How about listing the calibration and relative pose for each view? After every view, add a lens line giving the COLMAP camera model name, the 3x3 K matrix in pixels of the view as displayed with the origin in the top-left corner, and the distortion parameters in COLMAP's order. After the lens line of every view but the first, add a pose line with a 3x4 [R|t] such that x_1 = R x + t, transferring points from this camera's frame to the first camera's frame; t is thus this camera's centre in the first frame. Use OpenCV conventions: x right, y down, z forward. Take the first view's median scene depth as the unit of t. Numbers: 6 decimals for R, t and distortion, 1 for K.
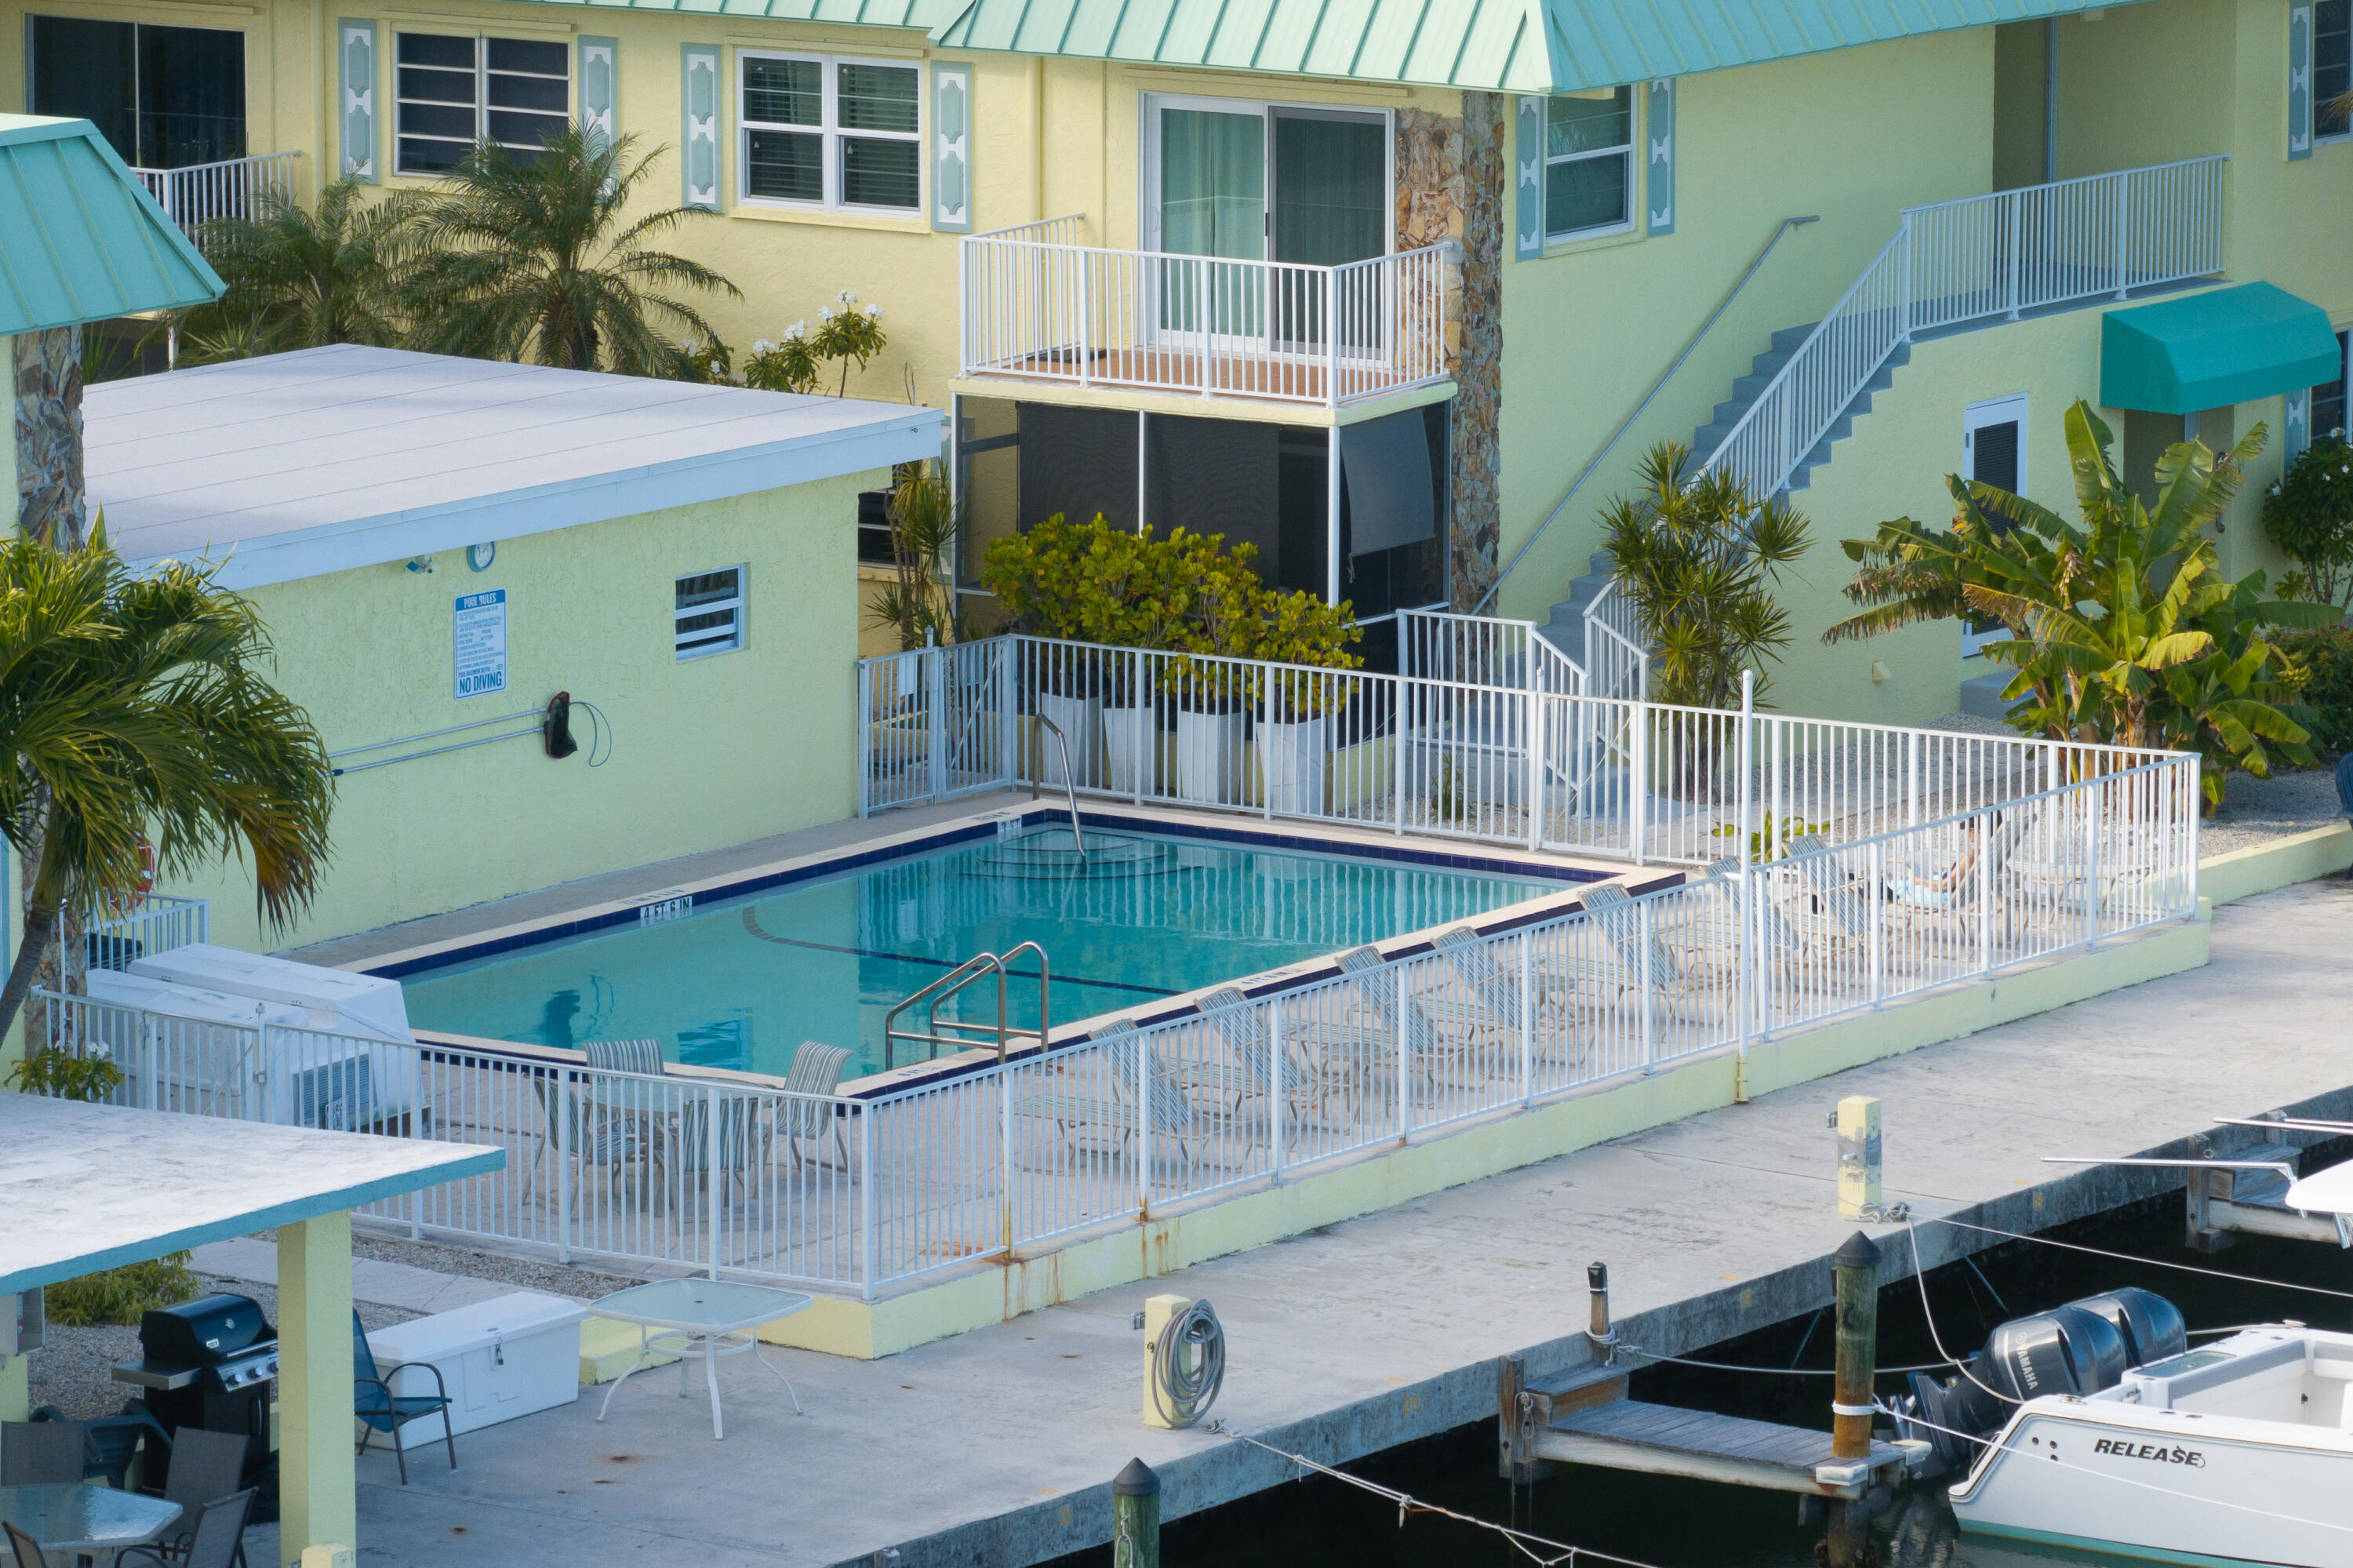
lens RADIAL K [[11709.3, 0, 1176.5], [0, 11709.3, 784.0], [0, 0, 1]] dist [0.251308, -4.081024]
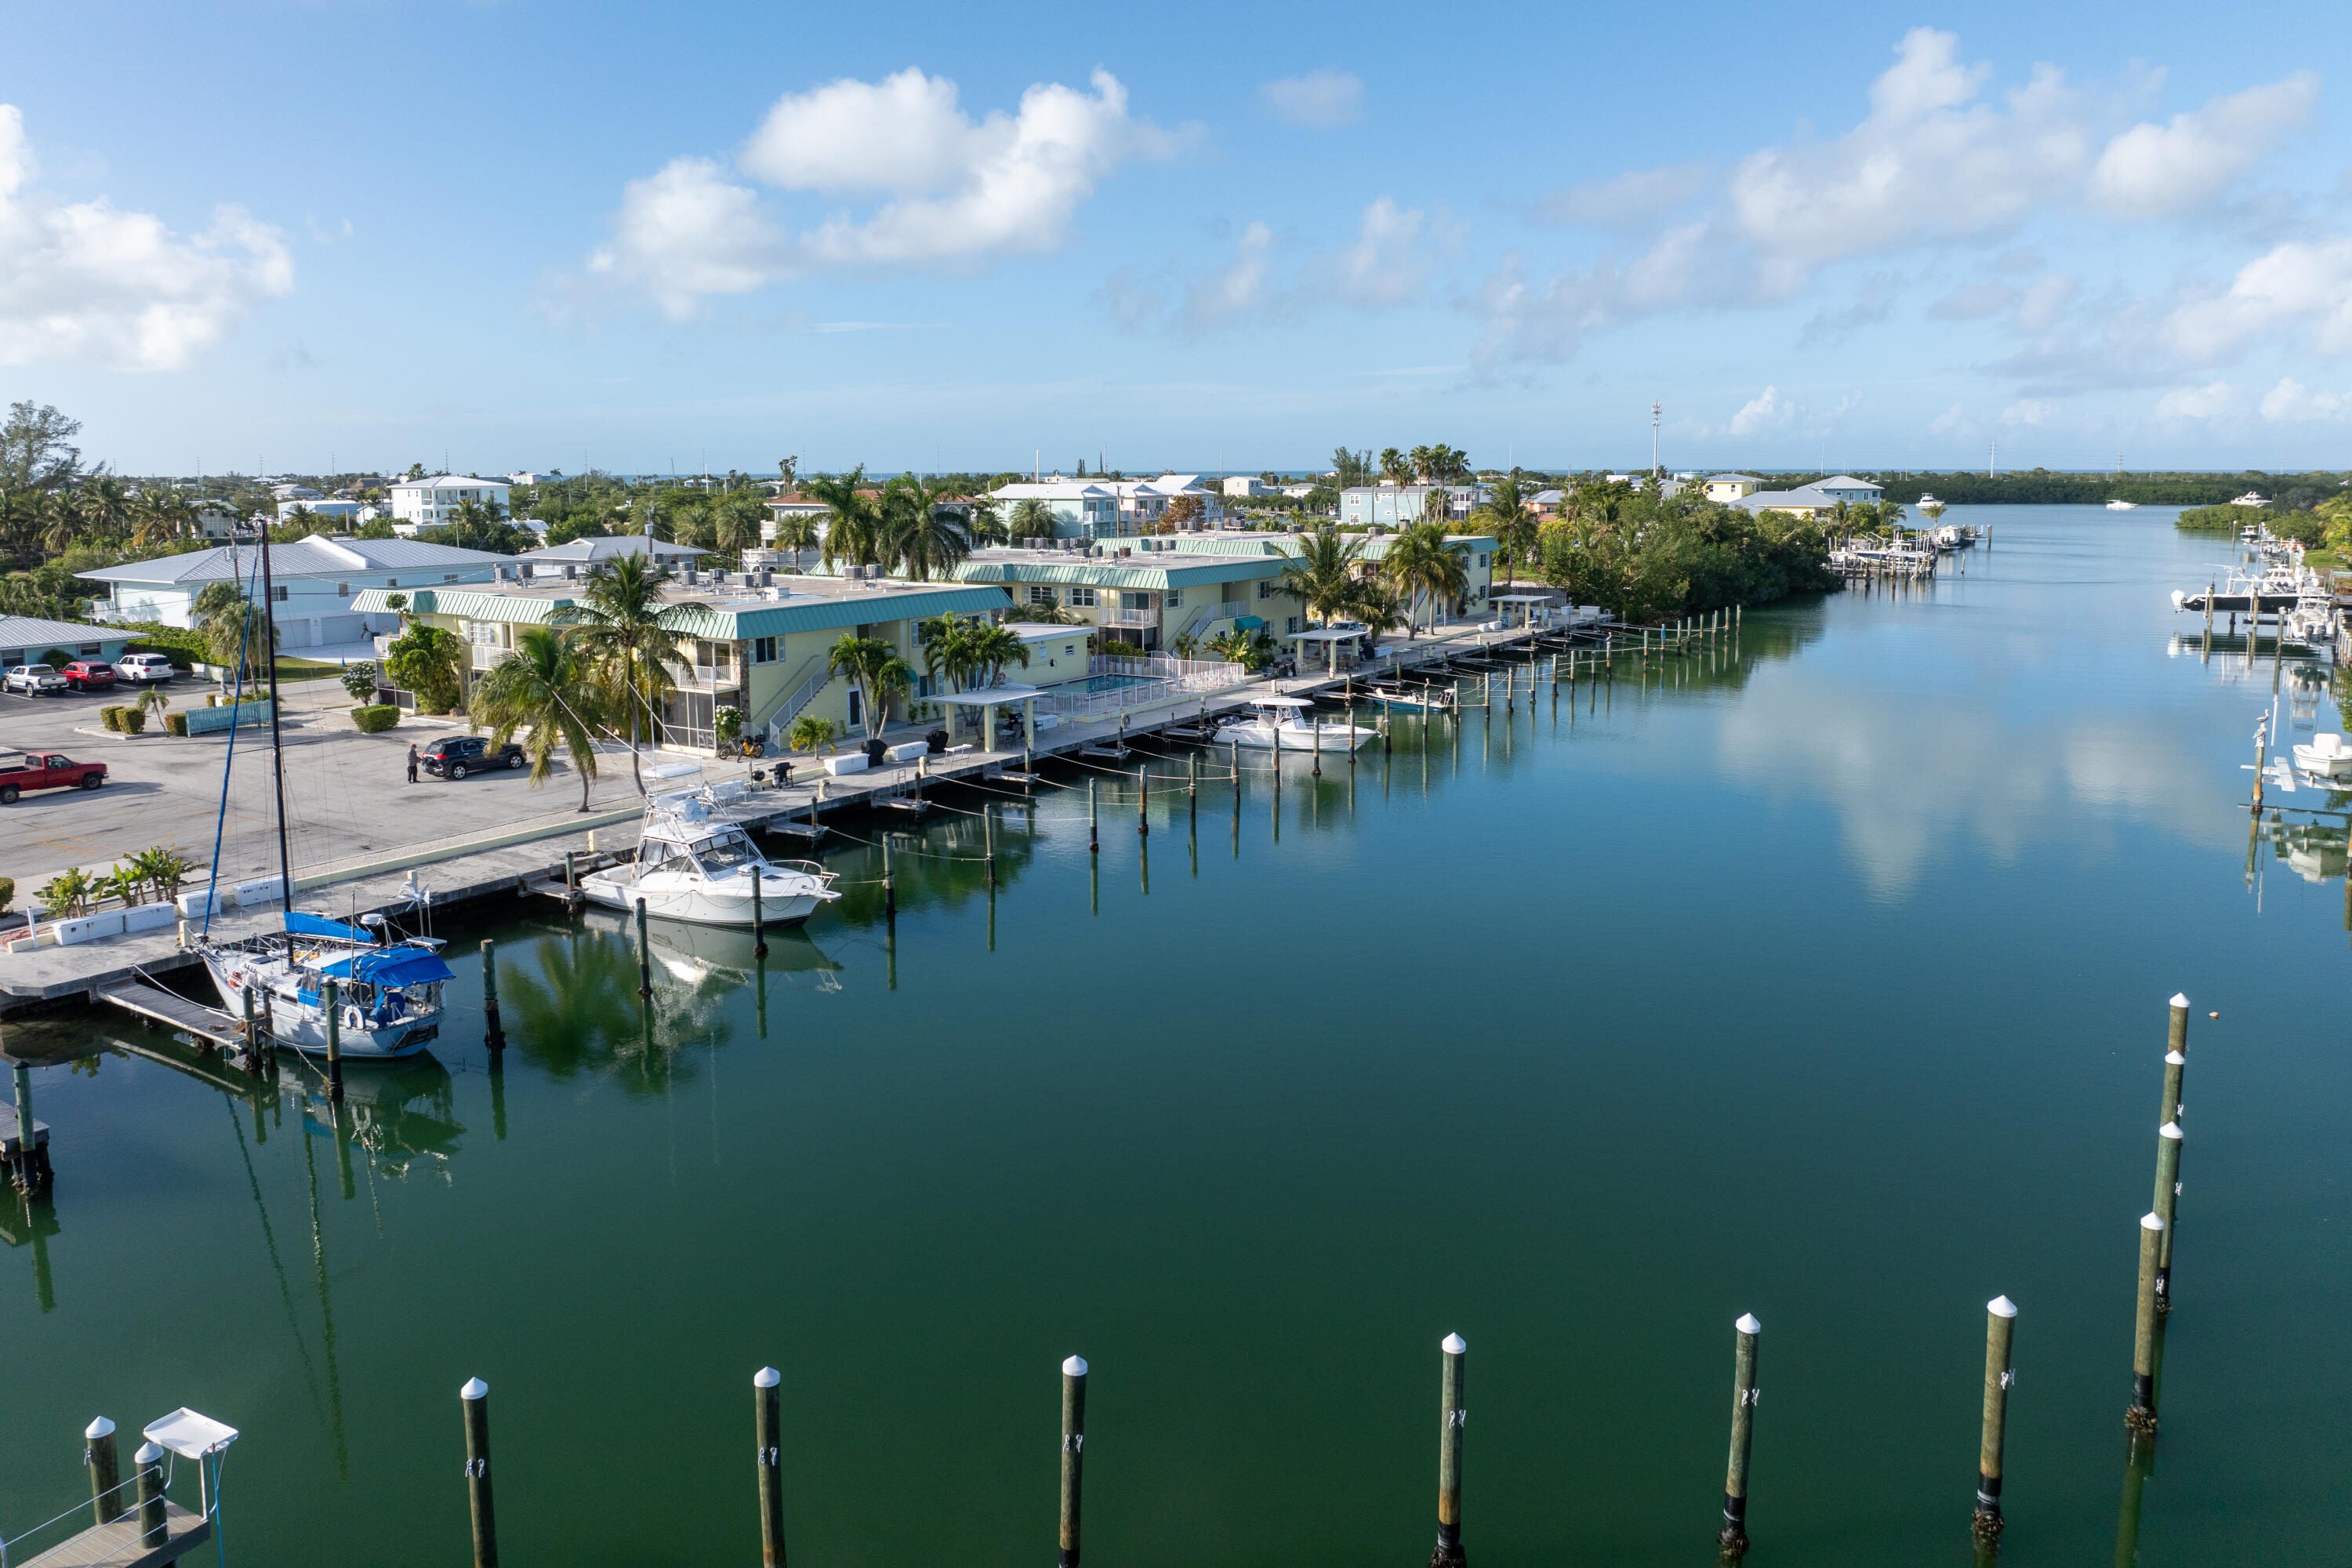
lens RADIAL K [[1626.0, 0, 1176.0], [0, 1626.0, 784.0], [0, 0, 1]] dist [0.001003, 0.000132]
pose [[0.999509, -0.007426, 0.030448, 0.000512], [0.006476, 0.999493, 0.031174, 0.044622], [-0.030664, -0.030962, 0.999050, -0.177703]]
